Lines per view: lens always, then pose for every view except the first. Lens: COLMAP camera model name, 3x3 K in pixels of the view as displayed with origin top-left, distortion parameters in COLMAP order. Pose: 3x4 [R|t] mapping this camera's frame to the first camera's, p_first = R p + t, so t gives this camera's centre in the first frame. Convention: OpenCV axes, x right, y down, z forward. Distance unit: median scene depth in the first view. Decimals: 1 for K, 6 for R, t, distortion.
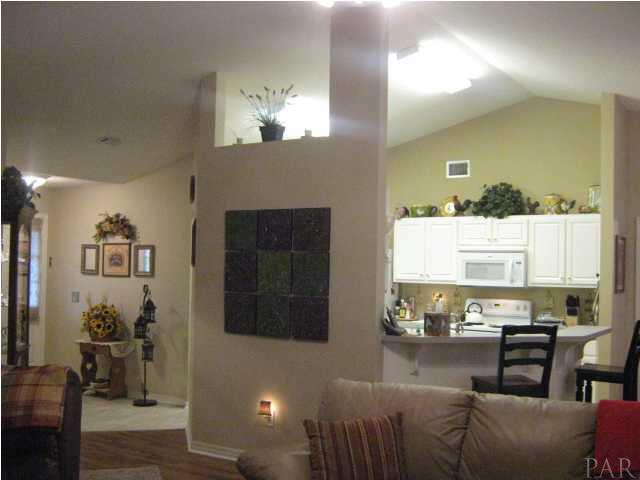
lens RADIAL K [[740.3, 0, 319.2], [0, 740.3, 270.2], [0, 0, 1]] dist [-0.175349, 0.367070]
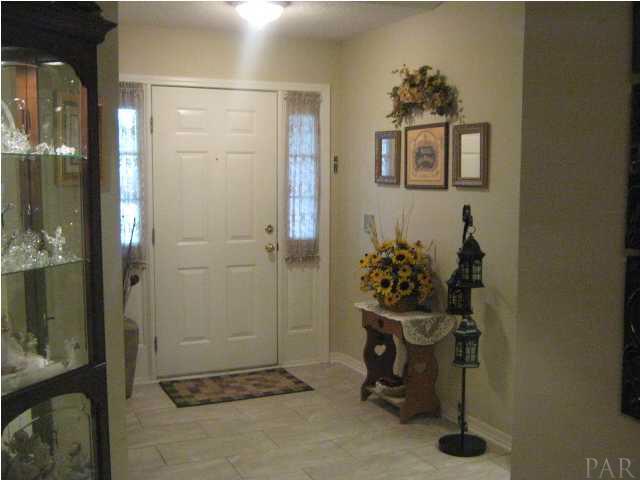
lens RADIAL K [[740.3, 0, 319.2], [0, 740.3, 270.2], [0, 0, 1]] dist [-0.175349, 0.367070]
pose [[0.845937, 0.045364, -0.531349, -0.057912], [0.021420, 0.992681, 0.118852, 0.002600], [0.532852, -0.111922, 0.838774, 0.517332]]
